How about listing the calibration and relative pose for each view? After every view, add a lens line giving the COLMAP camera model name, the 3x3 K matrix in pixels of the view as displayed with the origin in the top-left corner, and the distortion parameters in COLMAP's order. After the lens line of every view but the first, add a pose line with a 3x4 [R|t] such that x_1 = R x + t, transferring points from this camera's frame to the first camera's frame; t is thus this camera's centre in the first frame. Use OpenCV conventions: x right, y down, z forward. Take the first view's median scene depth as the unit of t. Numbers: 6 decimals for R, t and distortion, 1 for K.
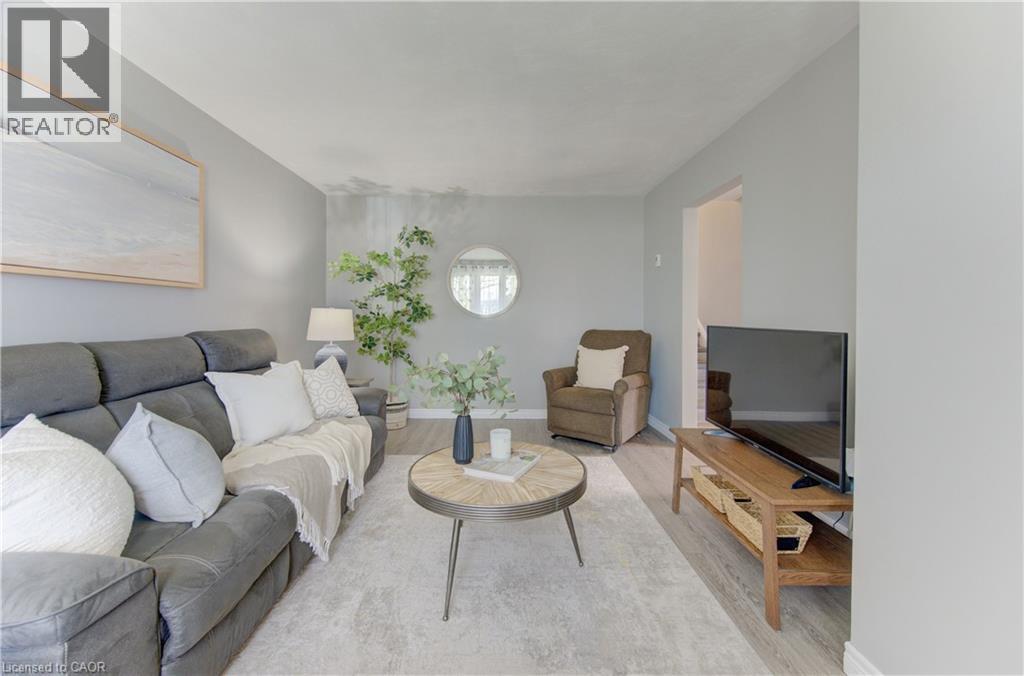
lens RADIAL K [[423.9, 0, 510.0], [0, 423.9, 316.8], [0, 0, 1]] dist [0.000699, -0.000153]
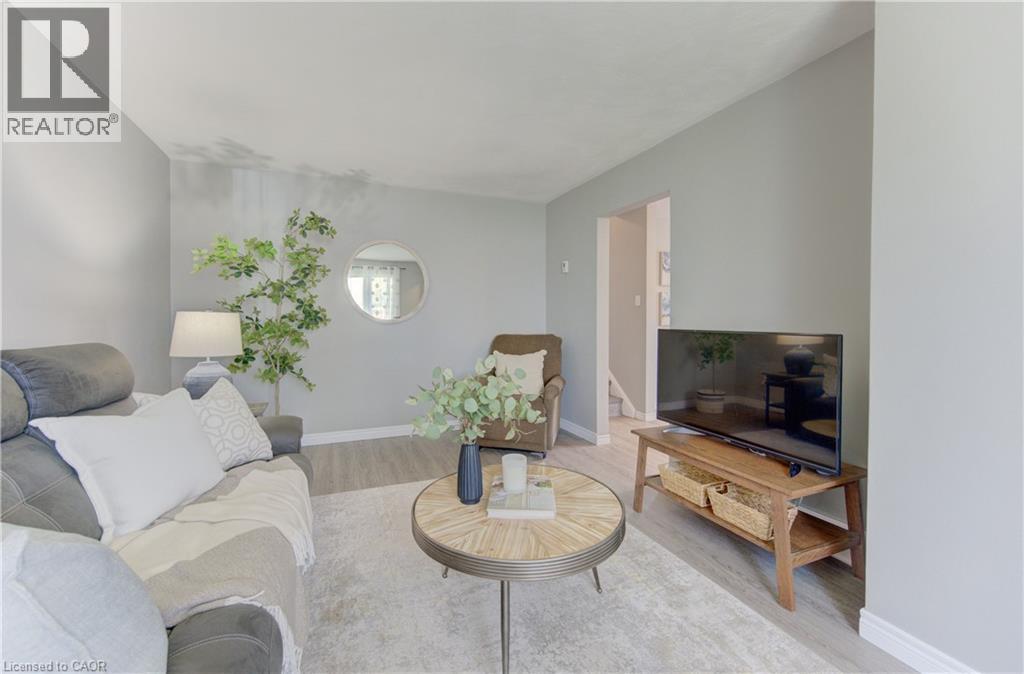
lens RADIAL K [[415.1, 0, 512.0], [0, 415.1, 323.8], [0, 0, 1]] dist [-0.003757, -0.000225]
pose [[0.927337, -0.008343, 0.374135, -0.166900], [0.005942, 0.999954, 0.007568, -0.001457], [-0.374181, -0.004795, 0.927343, 0.117751]]
